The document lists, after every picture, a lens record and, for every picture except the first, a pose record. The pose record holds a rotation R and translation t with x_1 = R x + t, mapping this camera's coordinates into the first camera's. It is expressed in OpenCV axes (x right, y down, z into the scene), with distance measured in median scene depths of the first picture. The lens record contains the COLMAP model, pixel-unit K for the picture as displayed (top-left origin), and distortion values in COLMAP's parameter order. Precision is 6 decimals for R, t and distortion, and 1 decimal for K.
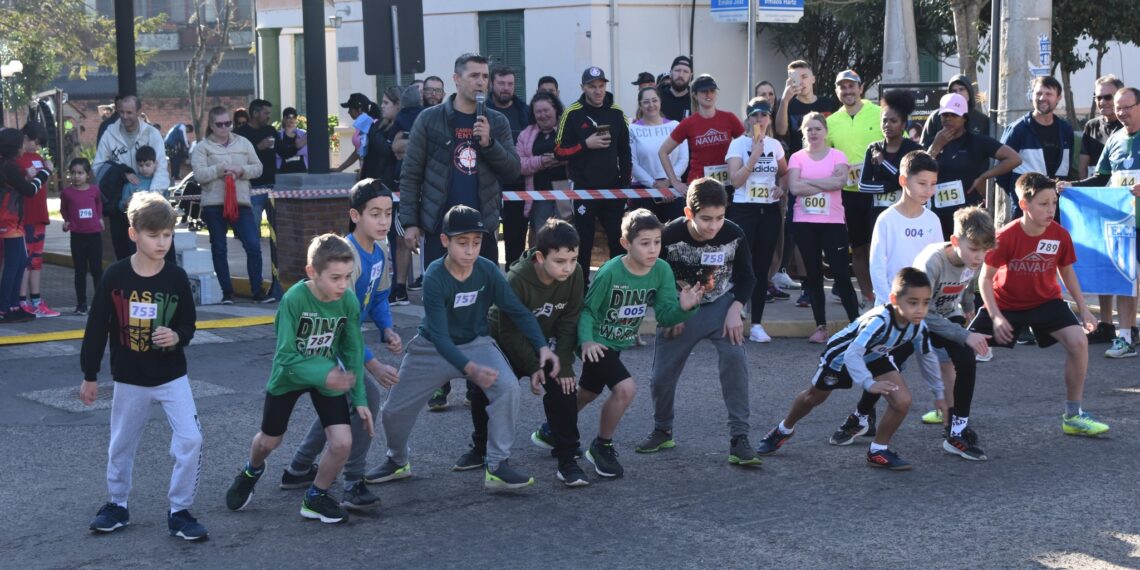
lens RADIAL K [[2140.6, 0, 559.3], [0, 2140.6, 285.0], [0, 0, 1]] dist [0.019267, 0.000000]
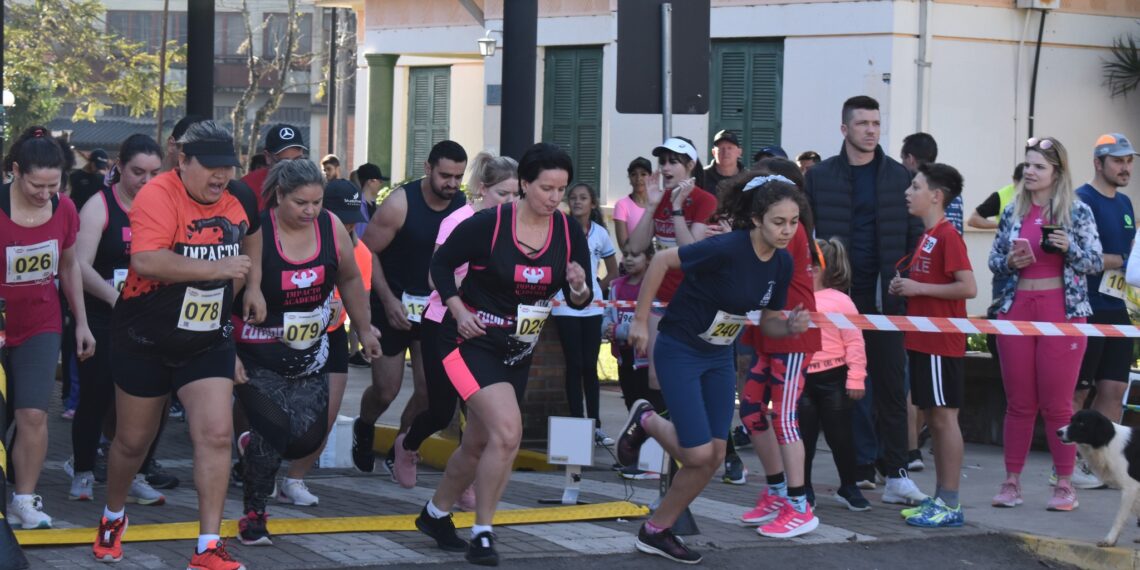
lens RADIAL K [[2709.6, 0, 573.4], [0, 2709.6, 291.3], [0, 0, 1]] dist [0.092647, 0.000000]
pose [[0.998173, 0.051134, -0.032186, -0.049762], [-0.052565, 0.997590, -0.045285, -0.007119], [0.029793, 0.046894, 0.998455, 0.148506]]
